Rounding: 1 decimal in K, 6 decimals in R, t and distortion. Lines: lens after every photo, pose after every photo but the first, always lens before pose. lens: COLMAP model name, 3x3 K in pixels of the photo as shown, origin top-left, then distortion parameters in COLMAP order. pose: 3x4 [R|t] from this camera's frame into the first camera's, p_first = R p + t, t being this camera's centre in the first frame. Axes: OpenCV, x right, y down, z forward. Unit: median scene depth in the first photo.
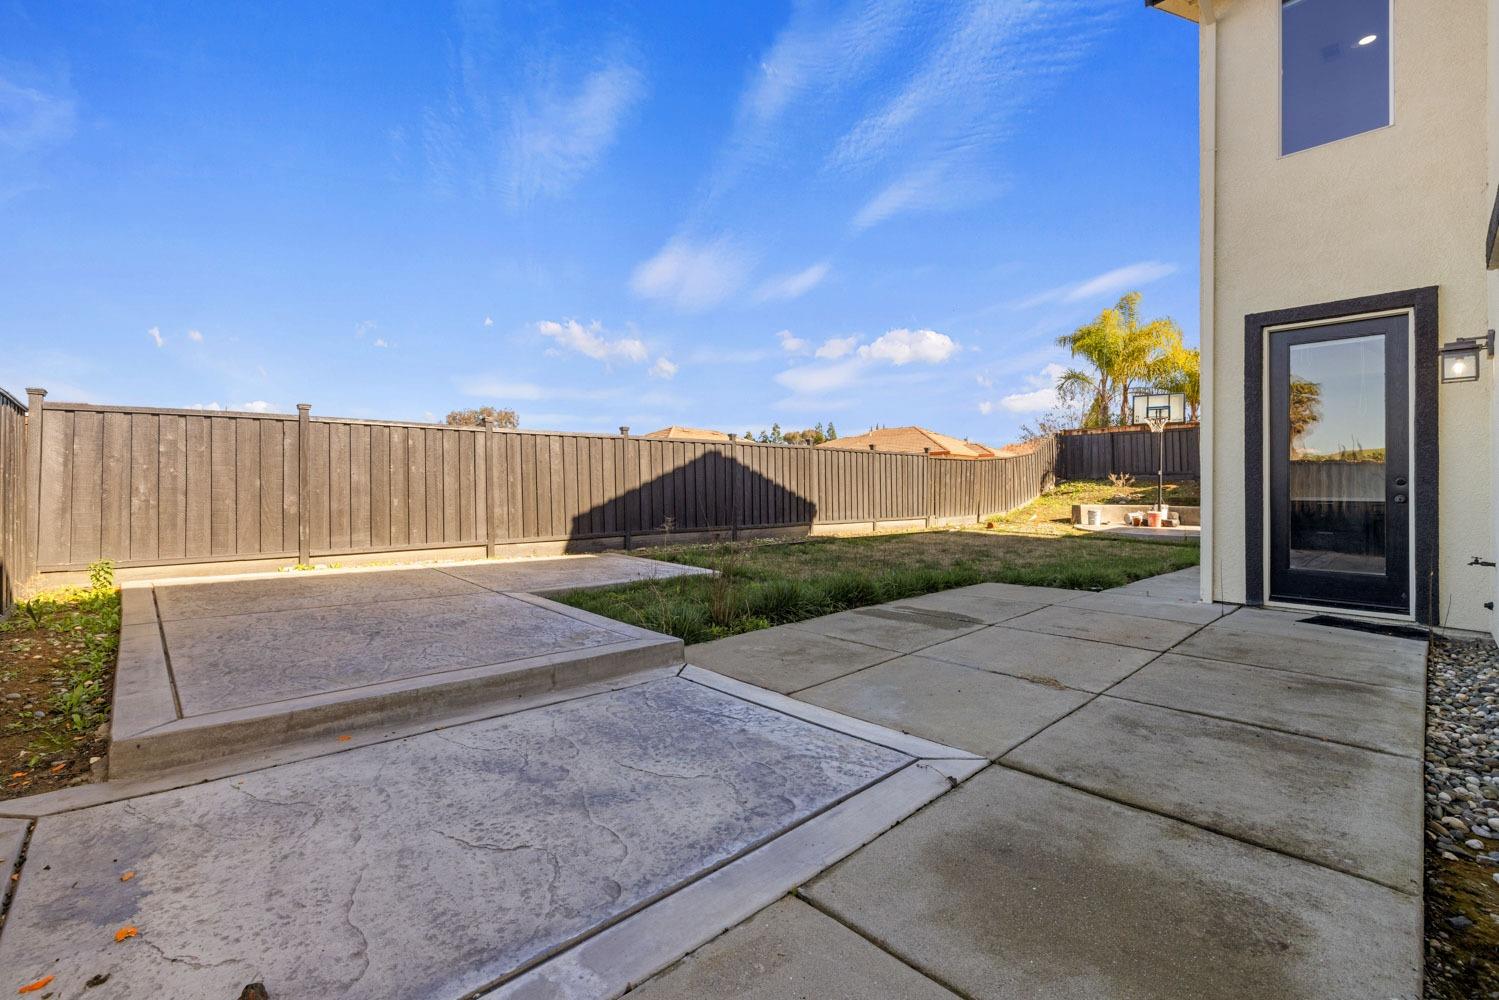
lens RADIAL K [[634.3, 0, 755.1], [0, 634.3, 488.6], [0, 0, 1]] dist [0.004514, 0.000012]
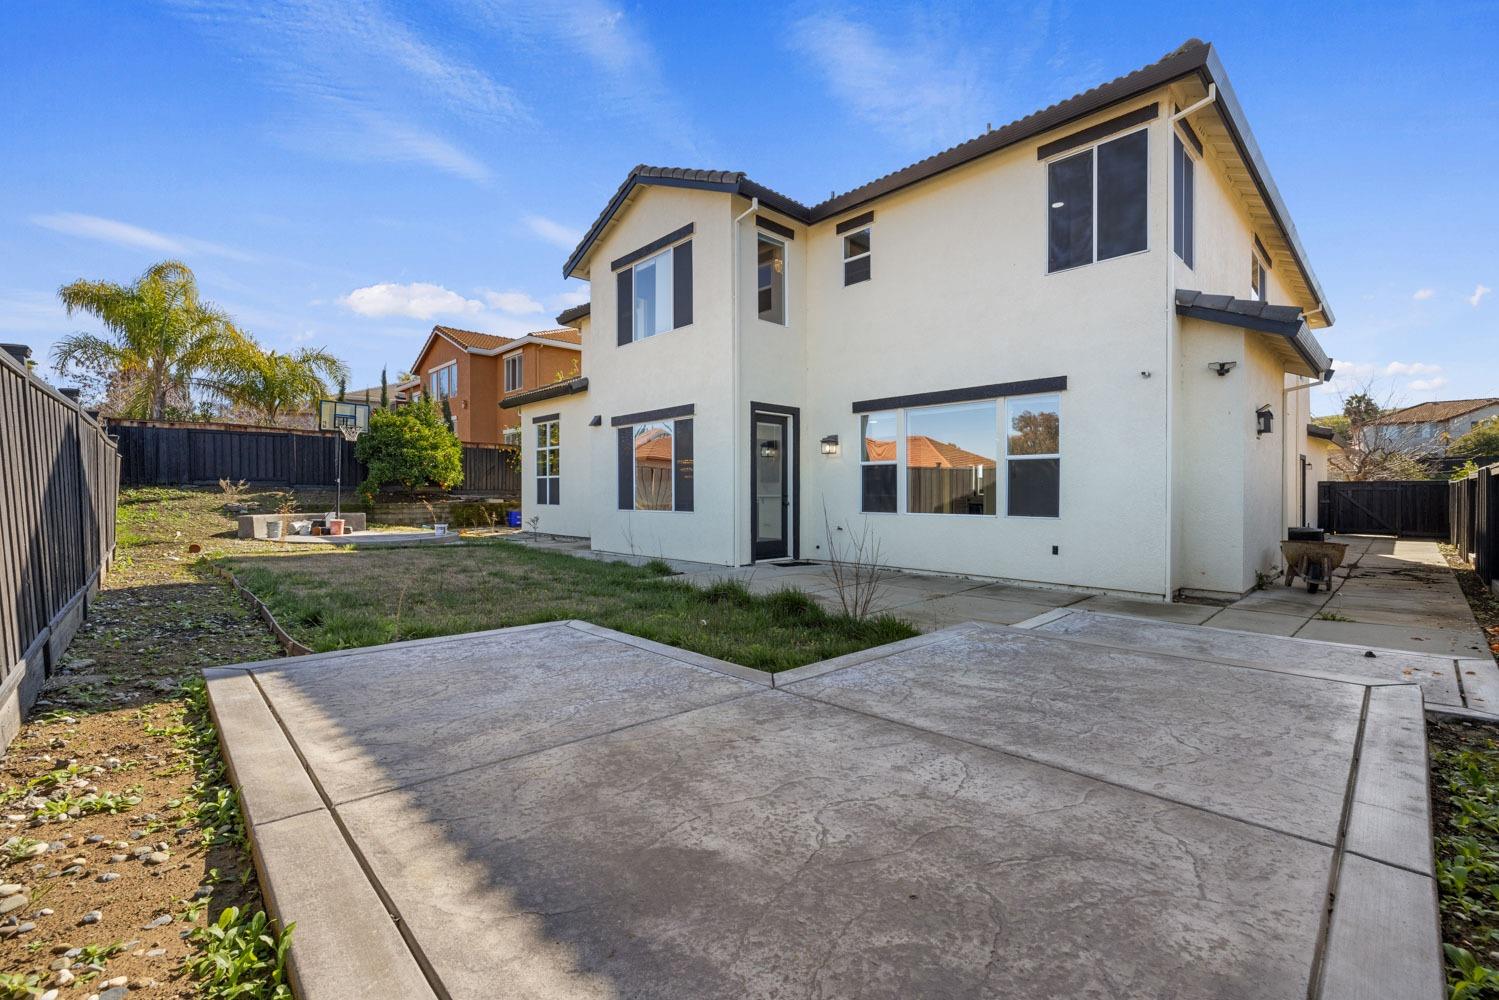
lens RADIAL K [[634.3, 0, 733.6], [0, 634.3, 497.2], [0, 0, 1]] dist [0.004514, 0.000012]
pose [[0.022468, -0.007138, 0.999722, -0.220413], [-0.000803, 0.999974, 0.007158, -0.004148], [-0.999747, -0.000963, 0.022462, 0.224081]]
